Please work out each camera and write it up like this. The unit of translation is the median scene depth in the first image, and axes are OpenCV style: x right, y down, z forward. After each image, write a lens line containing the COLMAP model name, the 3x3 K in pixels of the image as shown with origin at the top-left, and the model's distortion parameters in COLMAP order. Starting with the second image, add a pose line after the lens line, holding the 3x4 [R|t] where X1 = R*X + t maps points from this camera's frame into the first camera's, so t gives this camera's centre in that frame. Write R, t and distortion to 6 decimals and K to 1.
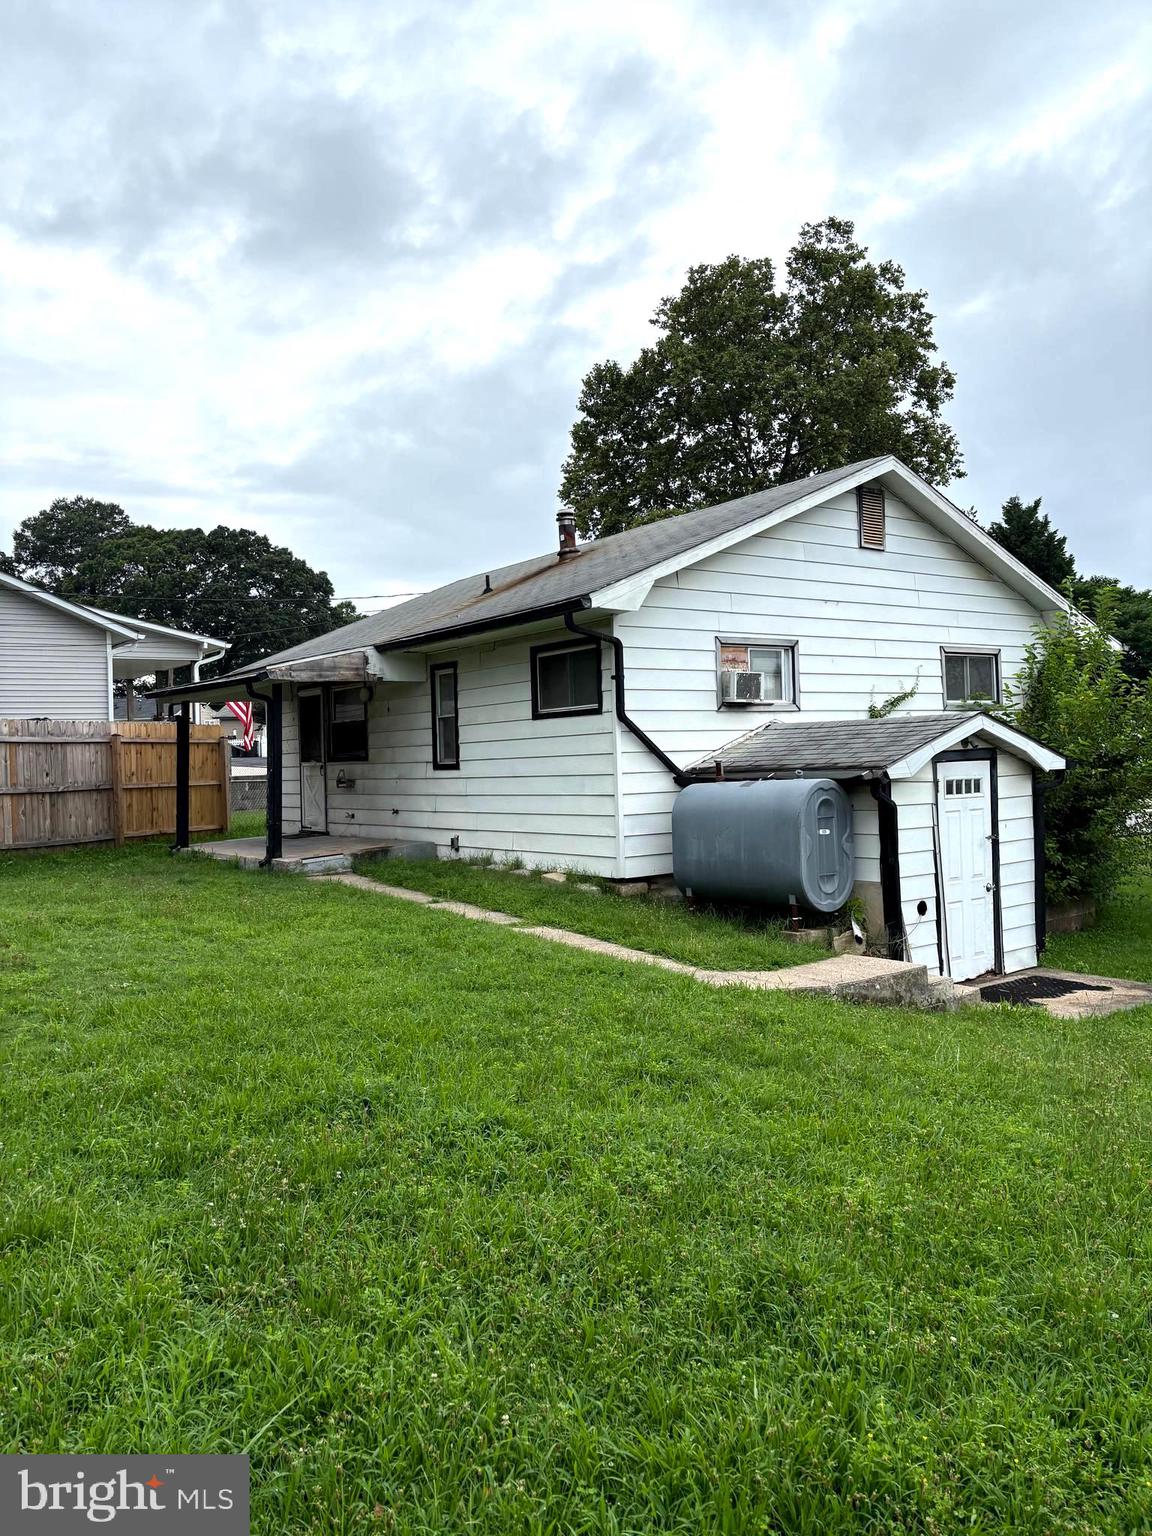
lens RADIAL K [[1158.9, 0, 576.1], [0, 1158.9, 765.9], [0, 0, 1]] dist [0.054114, -0.039640]
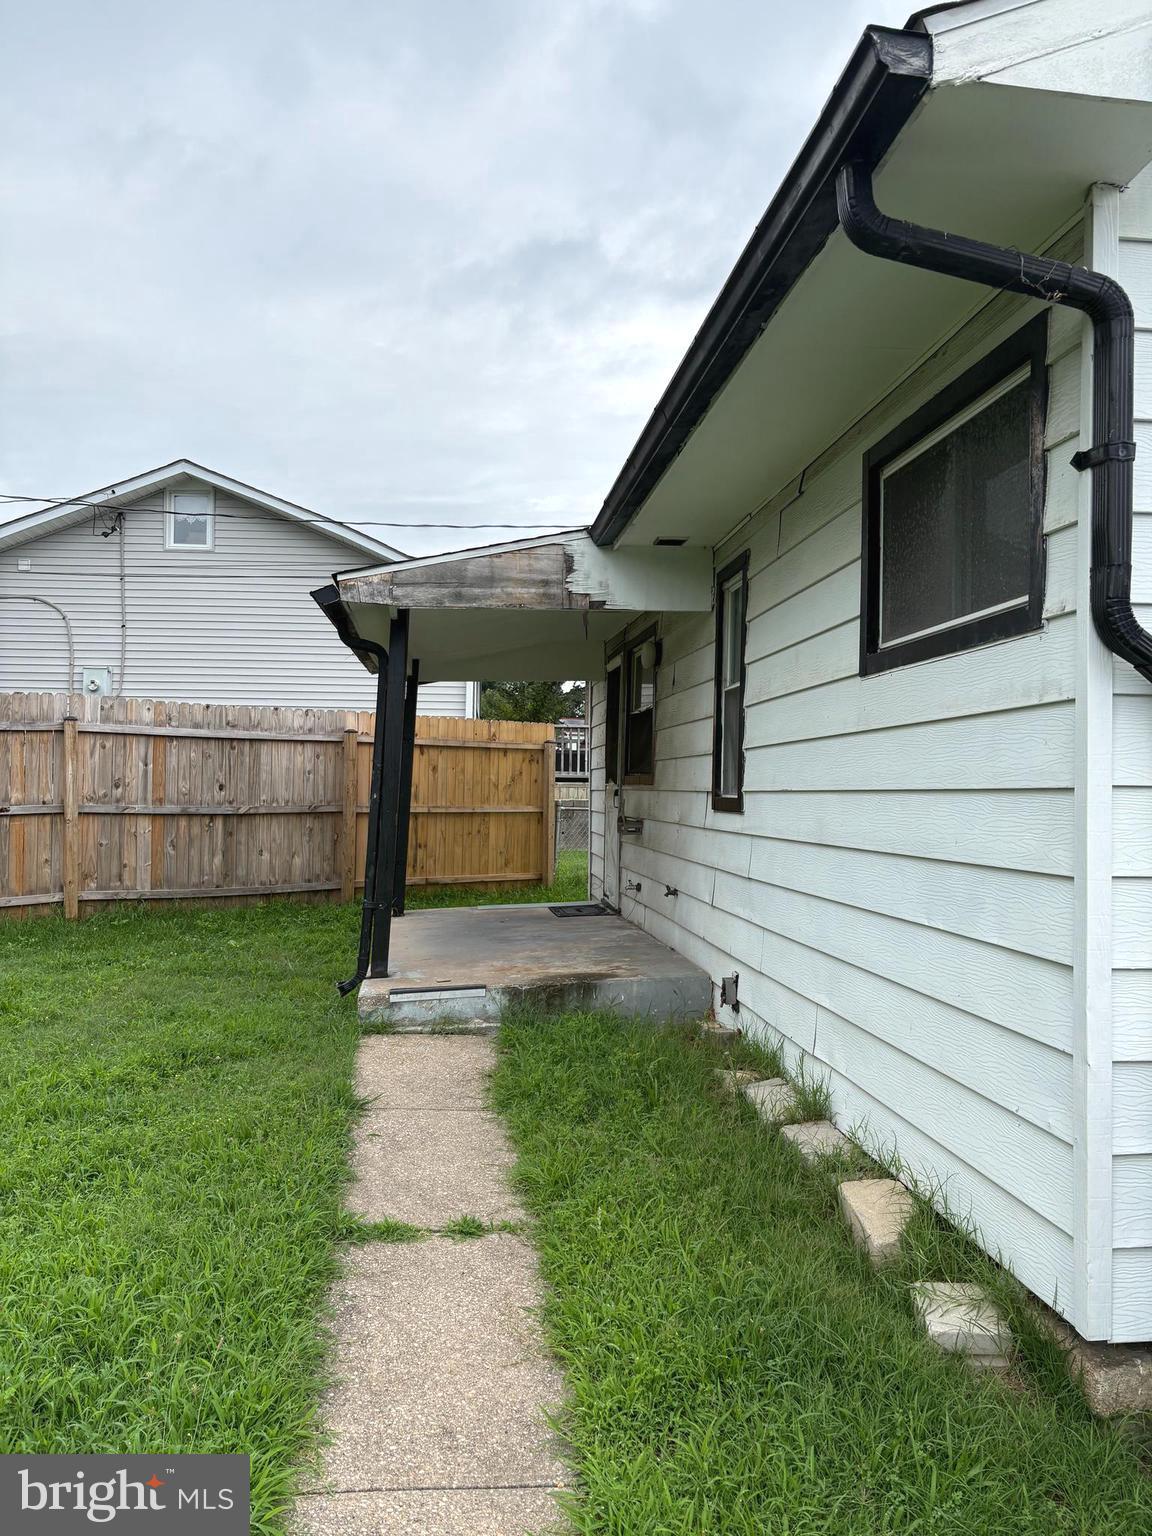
lens RADIAL K [[1158.9, 0, 570.6], [0, 1158.9, 764.1], [0, 0, 1]] dist [0.054114, -0.039640]
pose [[0.865337, 0.029348, -0.500330, 0.045645], [-0.039607, 0.999166, -0.009893, -0.006992], [0.499623, 0.028377, 0.865778, 0.548119]]
